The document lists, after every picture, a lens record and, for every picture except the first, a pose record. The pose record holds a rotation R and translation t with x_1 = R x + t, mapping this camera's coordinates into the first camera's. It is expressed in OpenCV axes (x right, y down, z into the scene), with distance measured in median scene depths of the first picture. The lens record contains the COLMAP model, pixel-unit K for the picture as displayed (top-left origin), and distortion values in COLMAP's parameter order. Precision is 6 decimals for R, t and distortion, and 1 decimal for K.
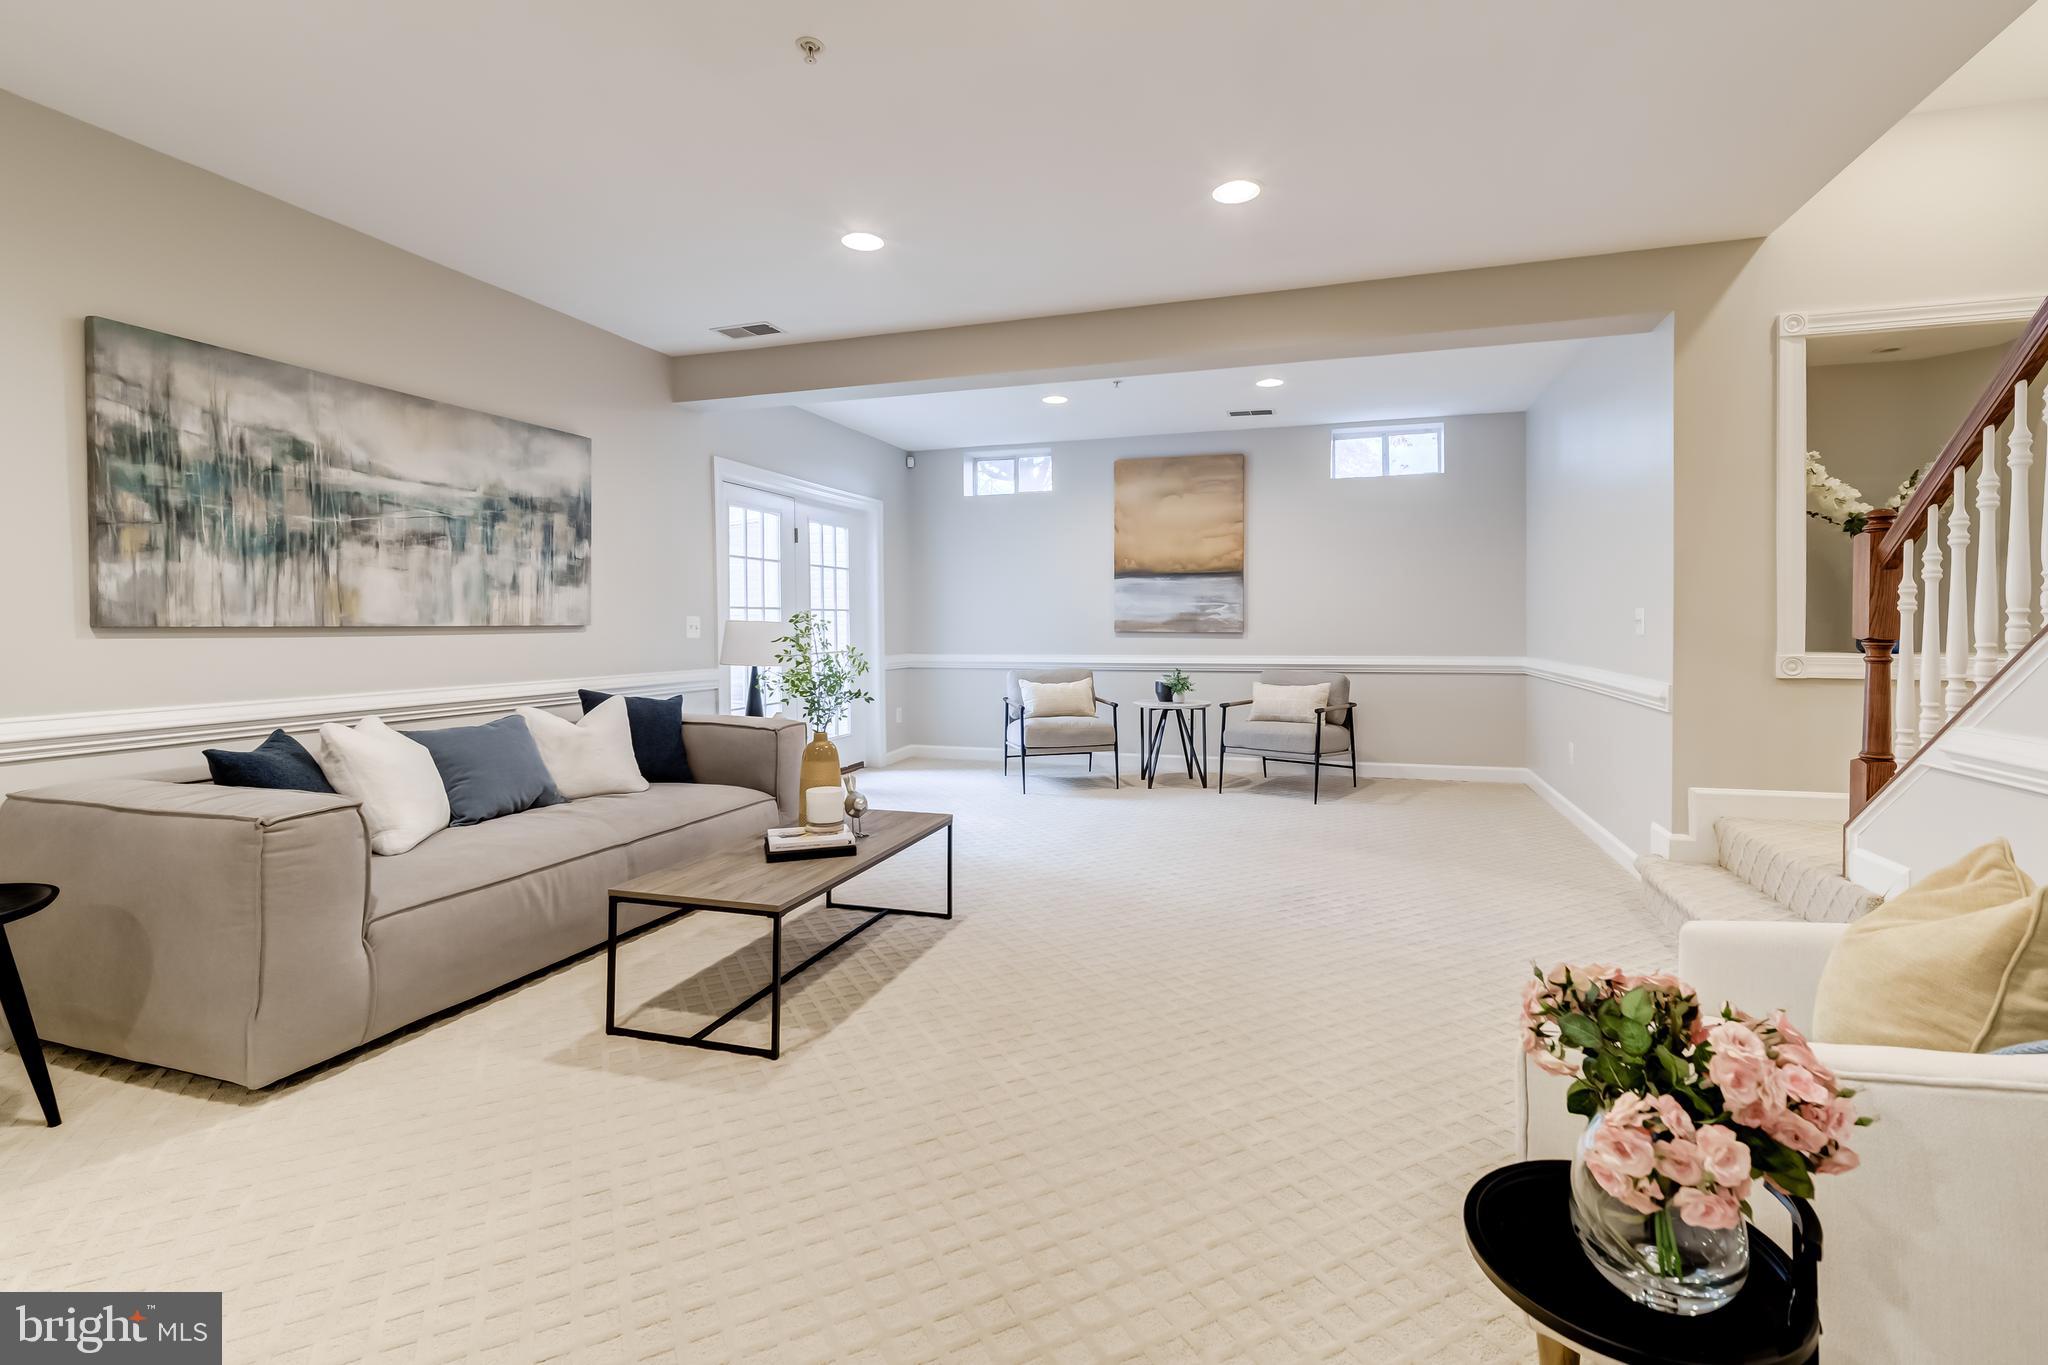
lens RADIAL K [[880.8, 0, 1081.4], [0, 880.8, 626.5], [0, 0, 1]] dist [0.002821, 0.000394]
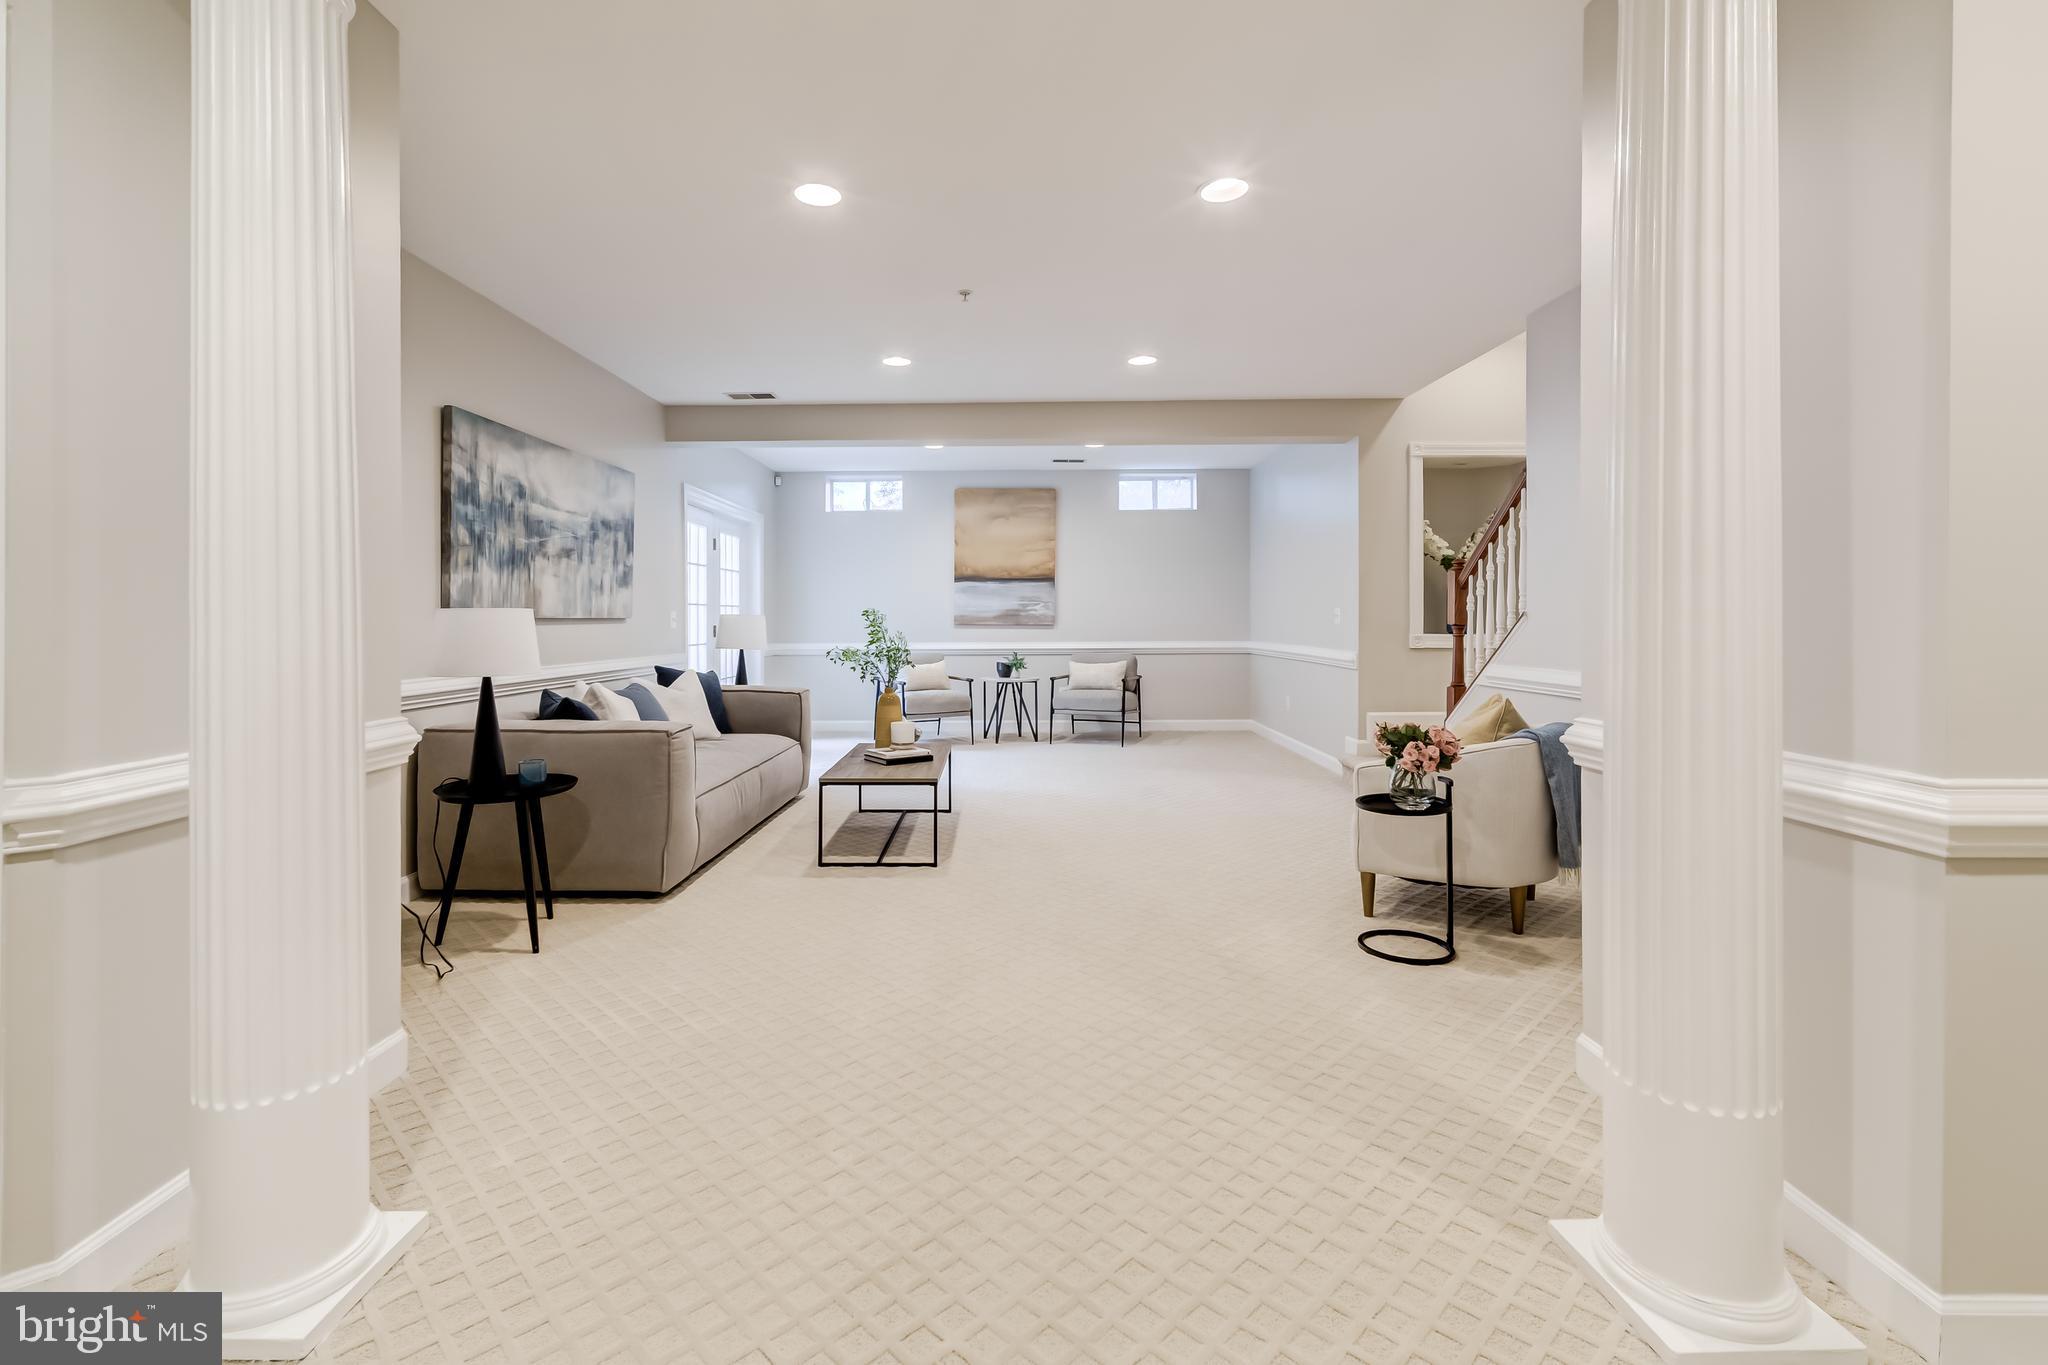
lens RADIAL K [[877.7, 0, 1015.3], [0, 877.7, 611.1], [0, 0, 1]] dist [-0.000662, -0.000039]
pose [[0.962752, 0.003235, 0.270368, -0.414033], [0.000110, 0.999924, -0.012355, 0.005437], [-0.270388, 0.011925, 0.962678, -0.441606]]
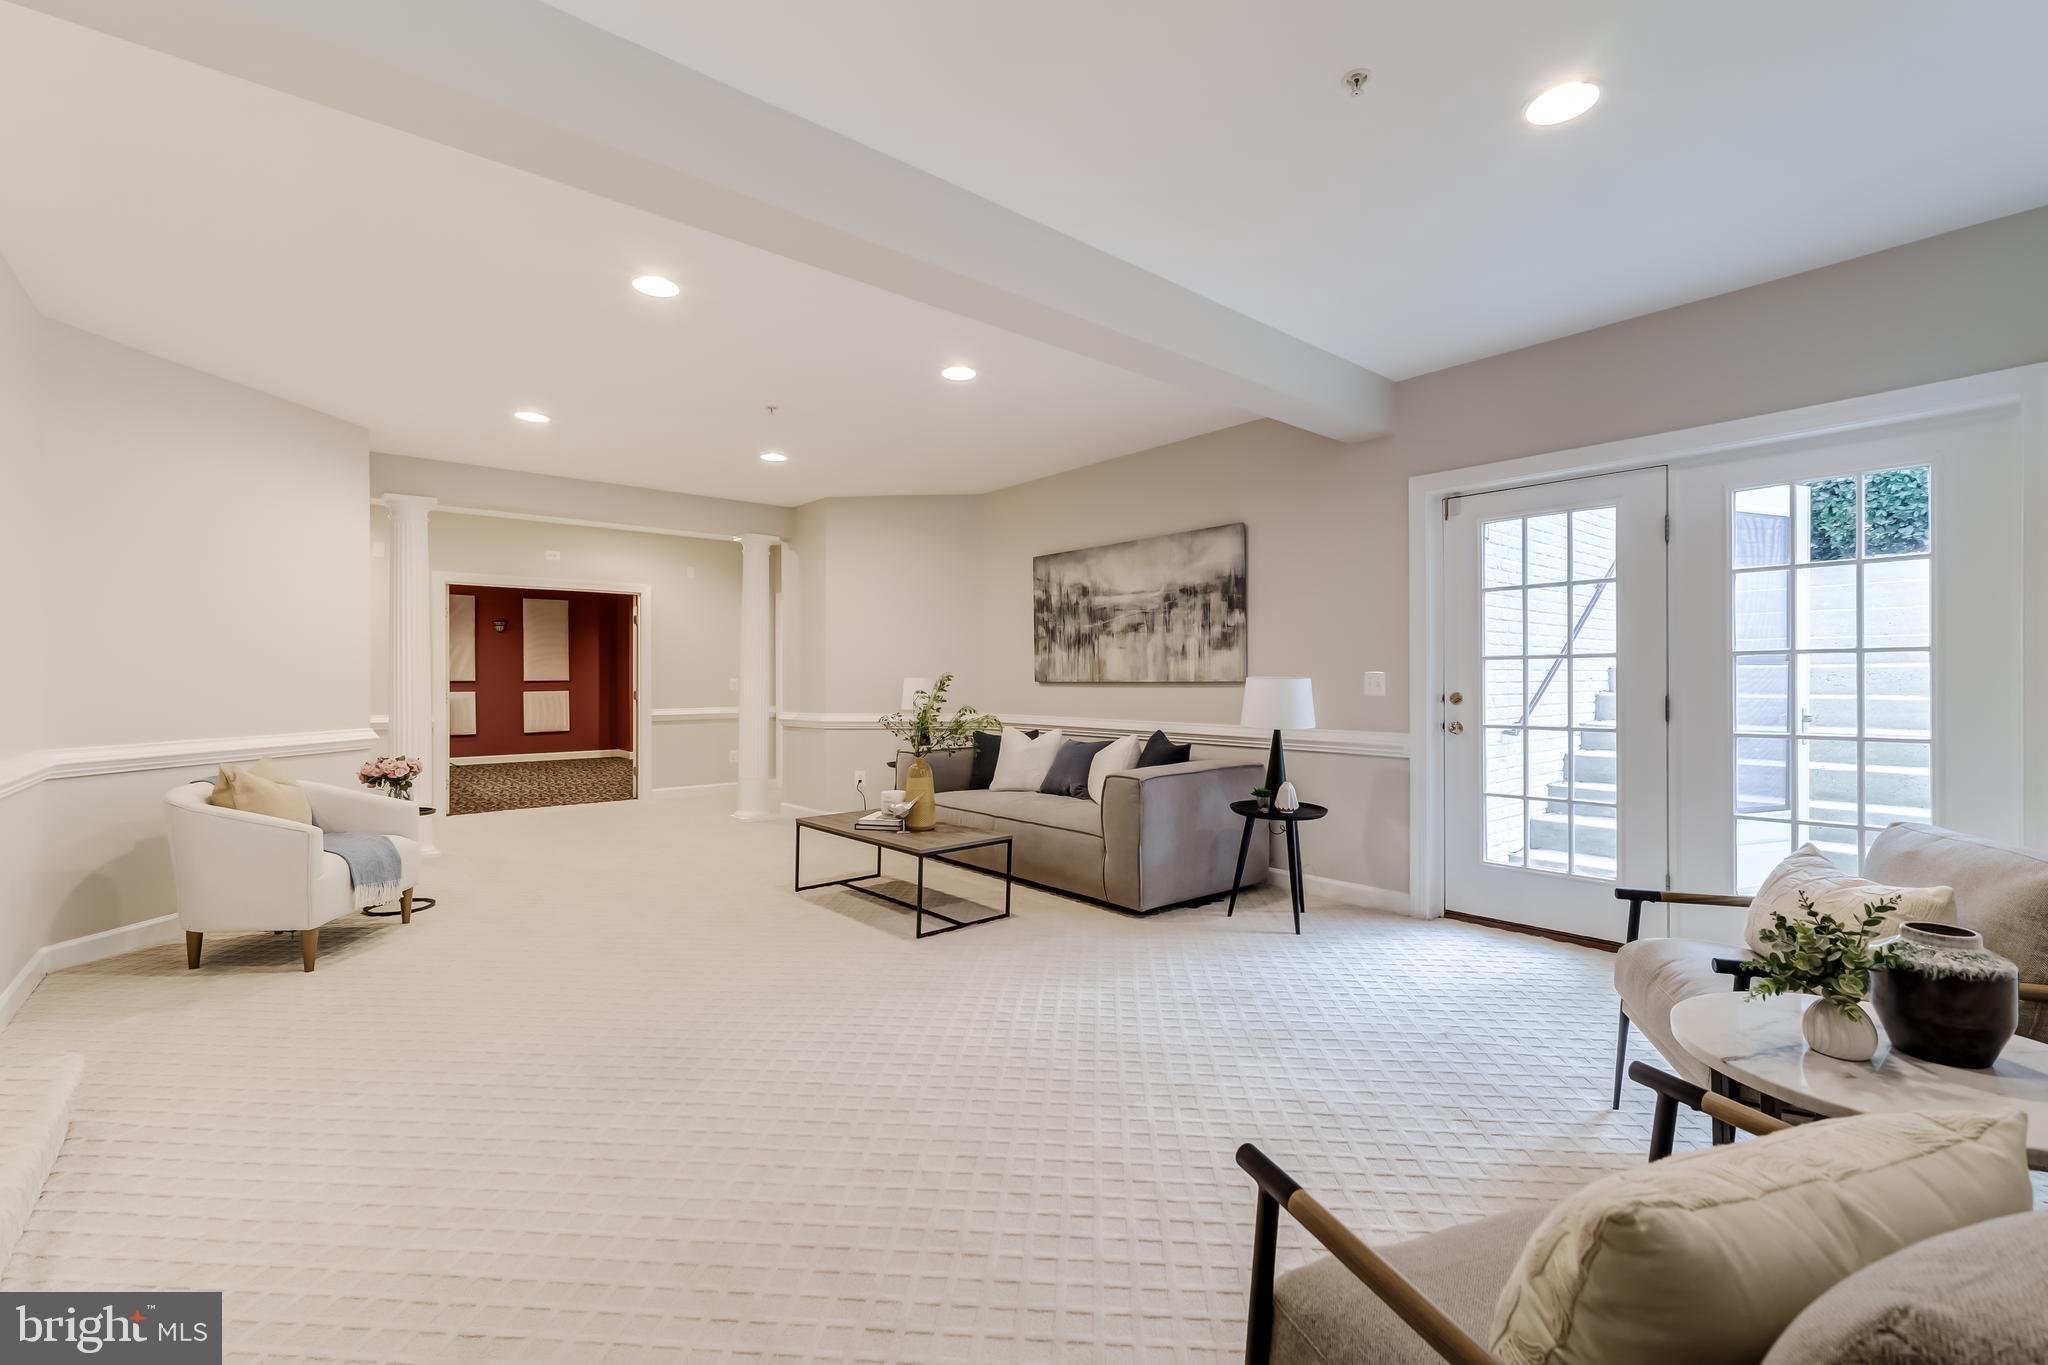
lens RADIAL K [[876.1, 0, 1024.0], [0, 876.1, 682.5], [0, 0, 1]] dist [0.002206, 0.000248]
pose [[-0.546339, -0.007227, -0.837533, 0.656966], [-0.008024, 0.999962, -0.003395, 0.007409], [0.837526, 0.004866, -0.546377, 1.584332]]
